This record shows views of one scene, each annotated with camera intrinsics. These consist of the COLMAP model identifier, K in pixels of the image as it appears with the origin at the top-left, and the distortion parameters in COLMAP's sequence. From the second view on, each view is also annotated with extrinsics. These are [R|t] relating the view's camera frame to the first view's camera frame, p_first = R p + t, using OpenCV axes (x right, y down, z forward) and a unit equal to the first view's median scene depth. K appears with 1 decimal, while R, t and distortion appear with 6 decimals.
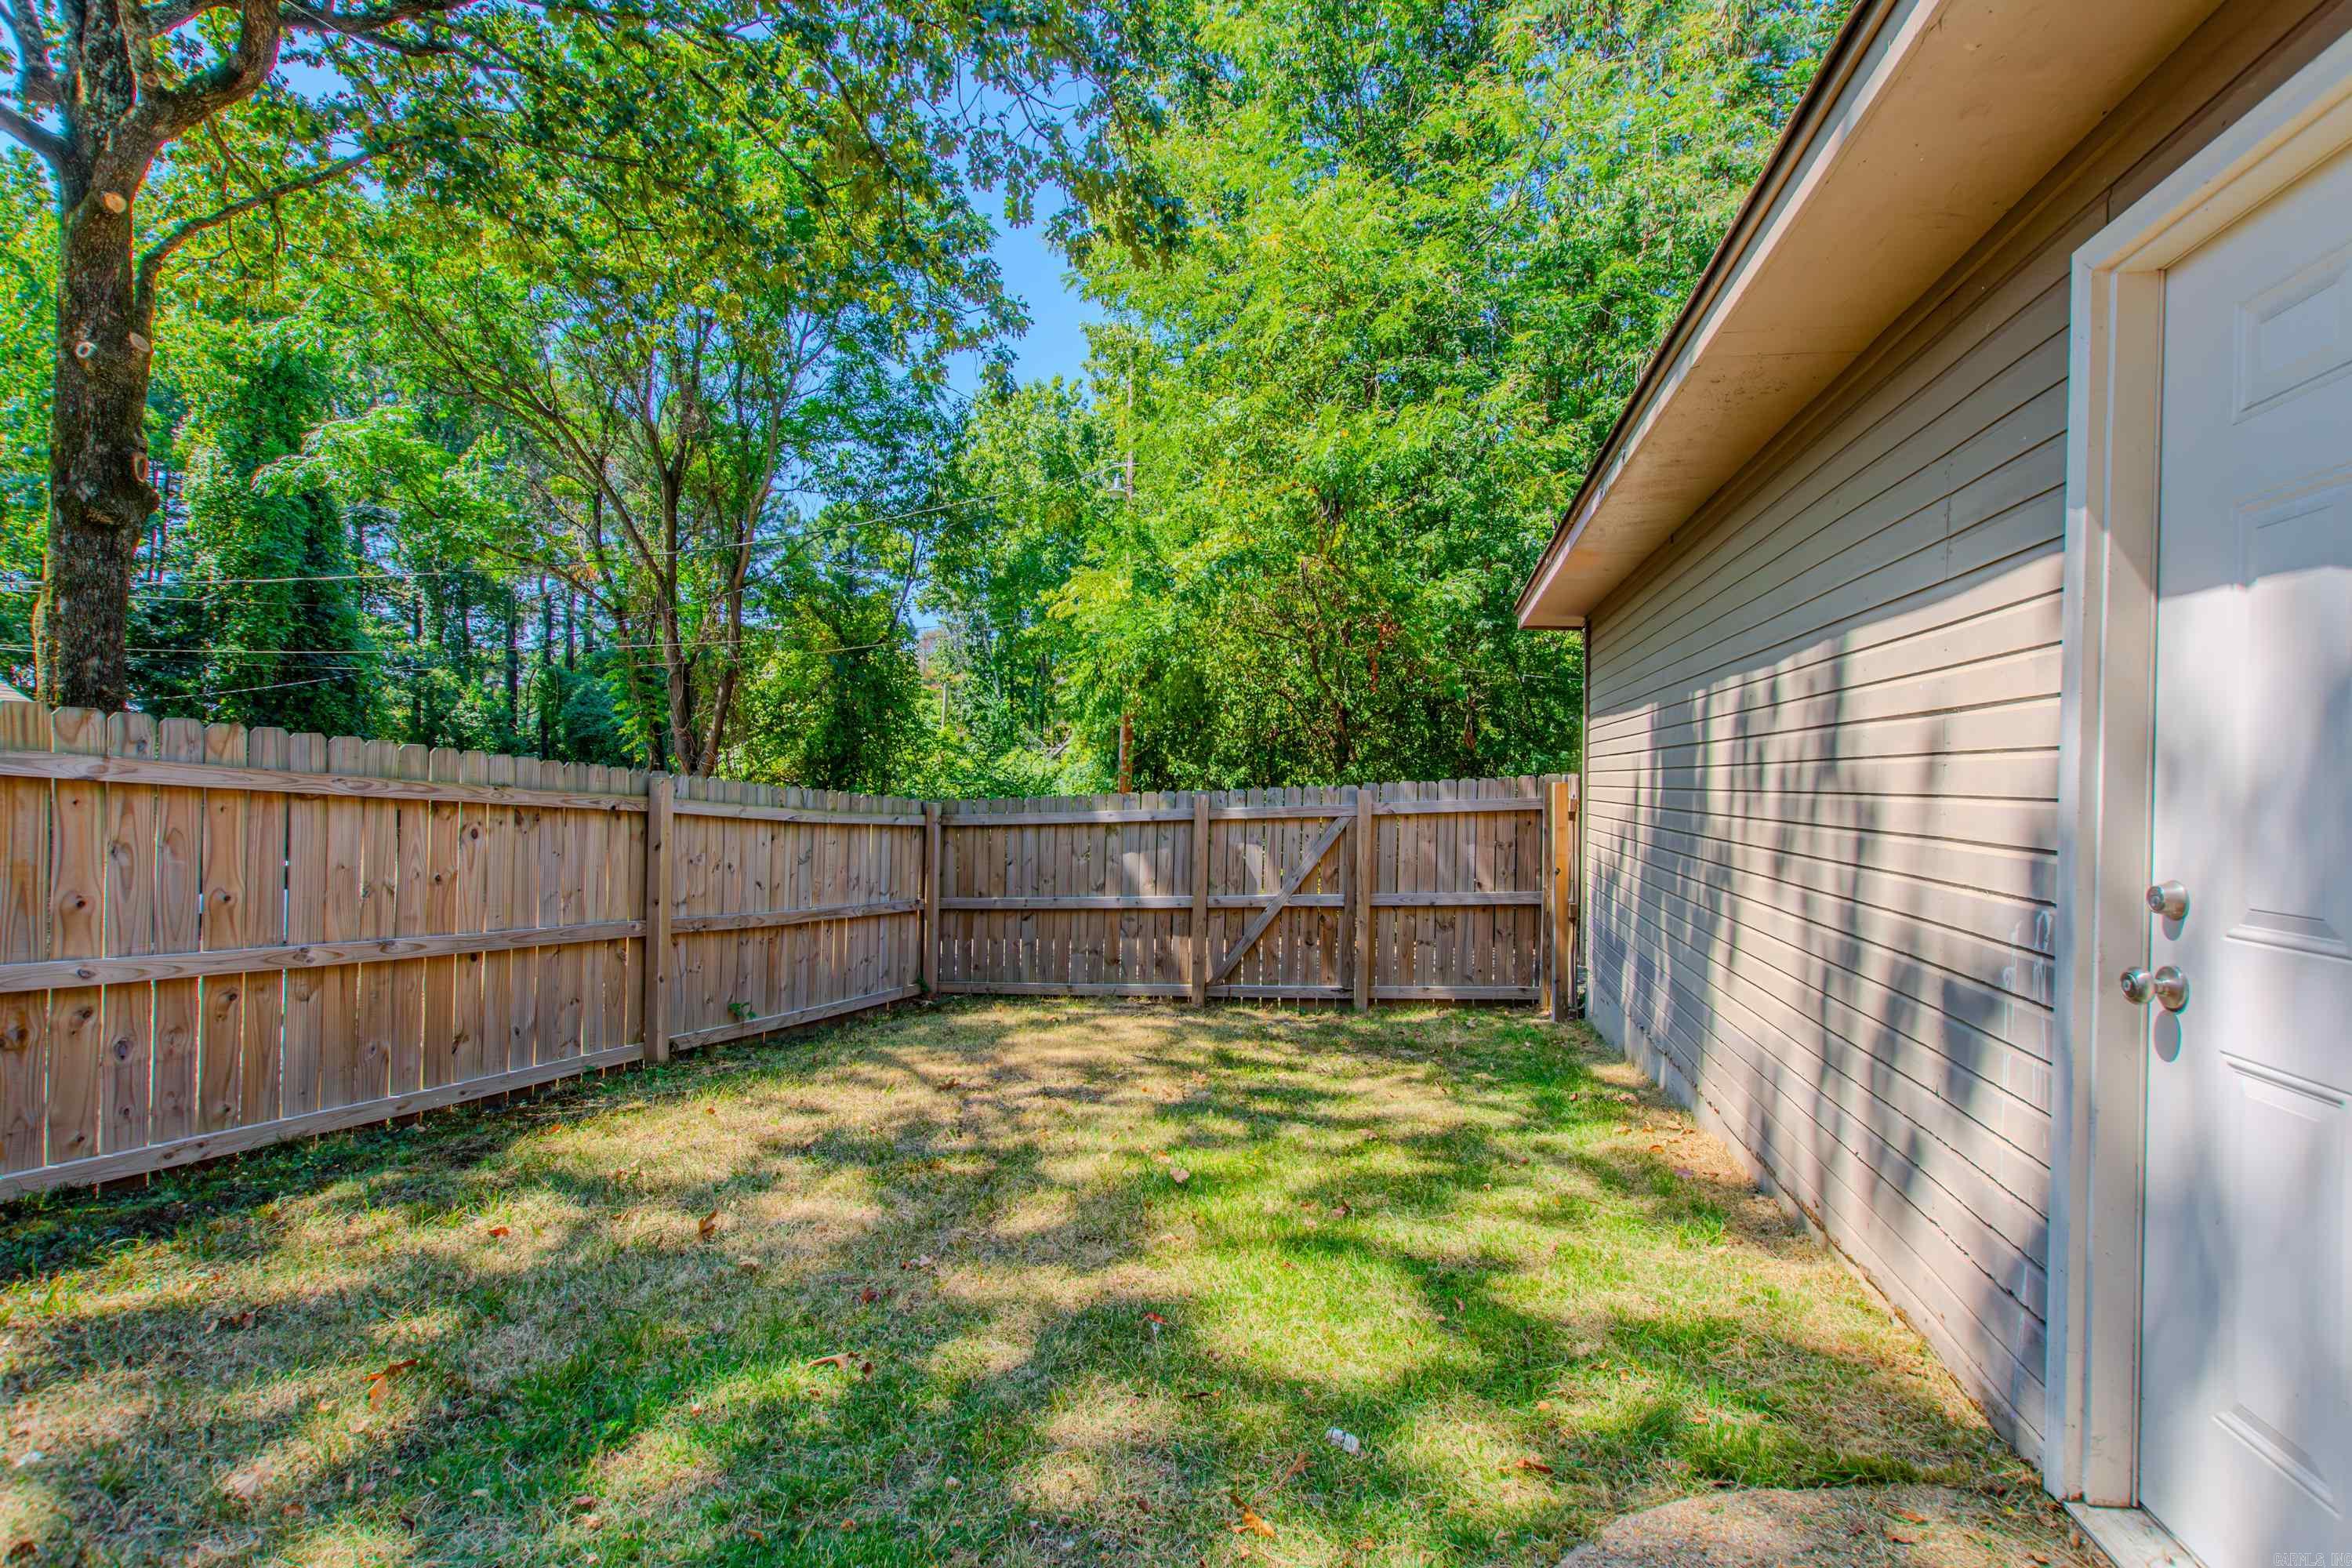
lens RADIAL K [[1042.3, 0, 1181.9], [0, 1042.3, 780.1], [0, 0, 1]] dist [0.009915, -0.011251]
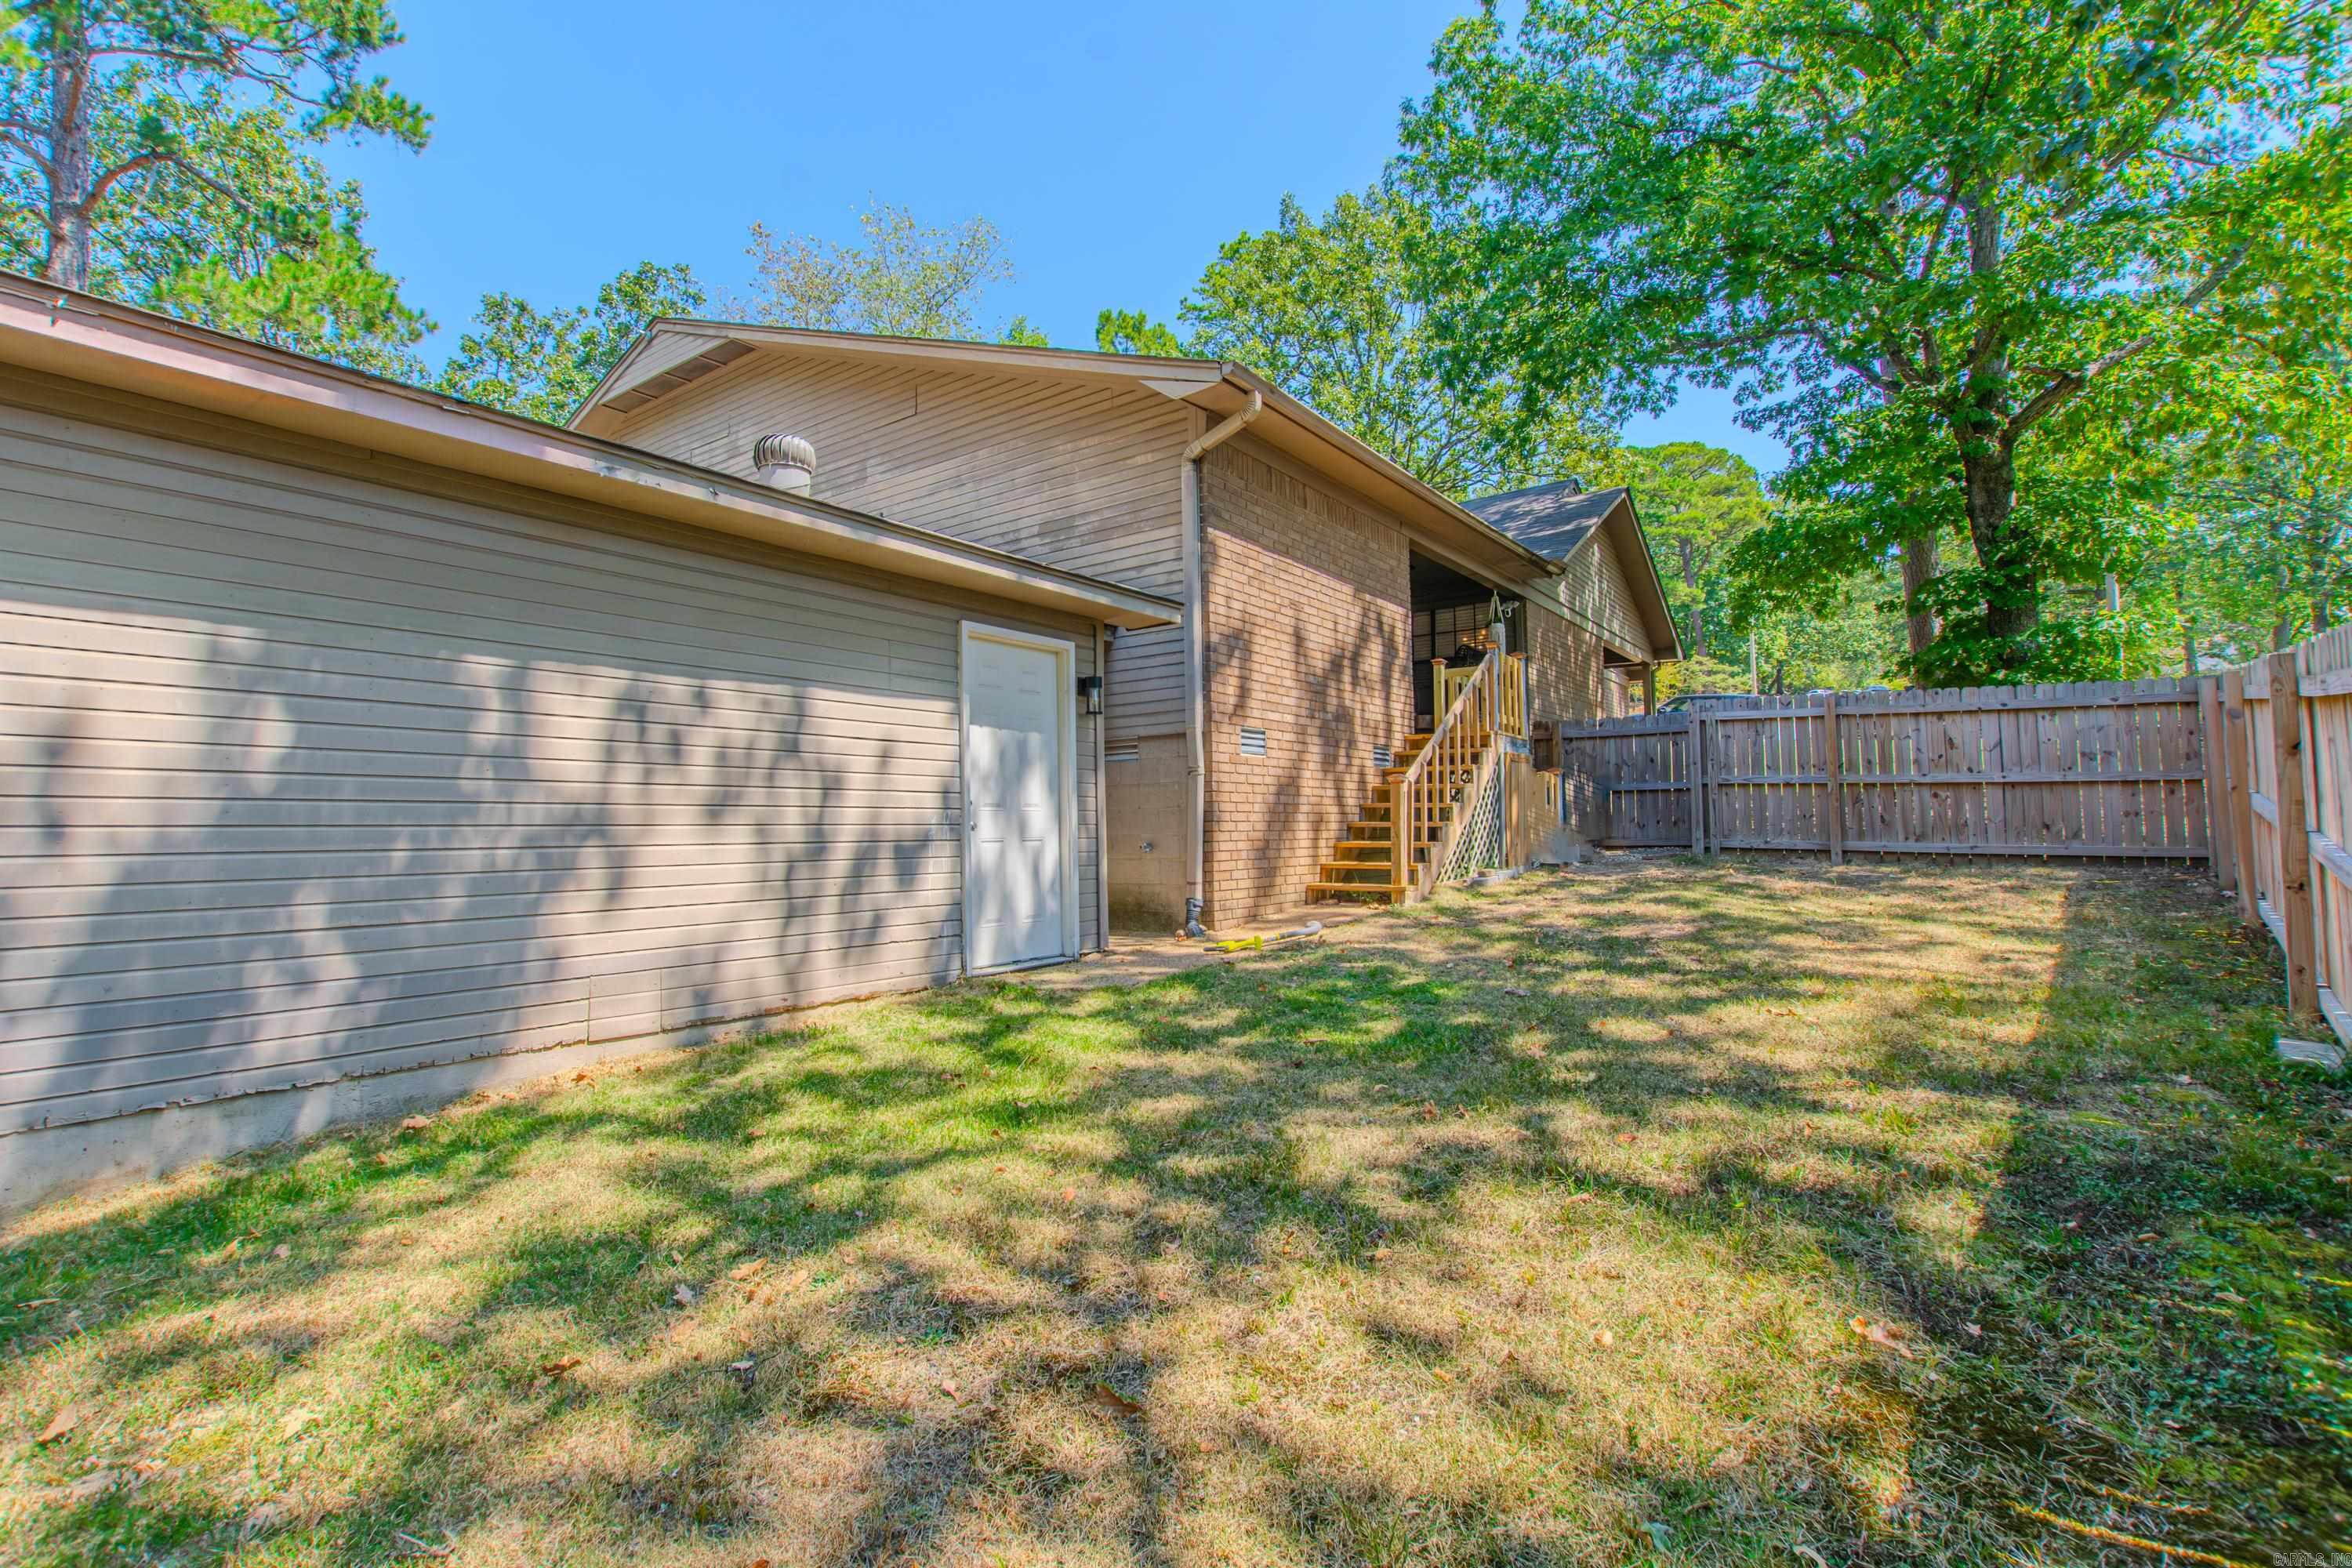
lens RADIAL K [[1080.5, 0, 1176.0], [0, 1080.5, 784.0], [0, 0, 1]] dist [0.000898, 0.000107]
pose [[-0.919269, 0.020575, 0.393091, -0.487234], [0.004941, 0.999158, -0.040742, 0.077600], [-0.393598, -0.035510, -0.918596, 1.616101]]
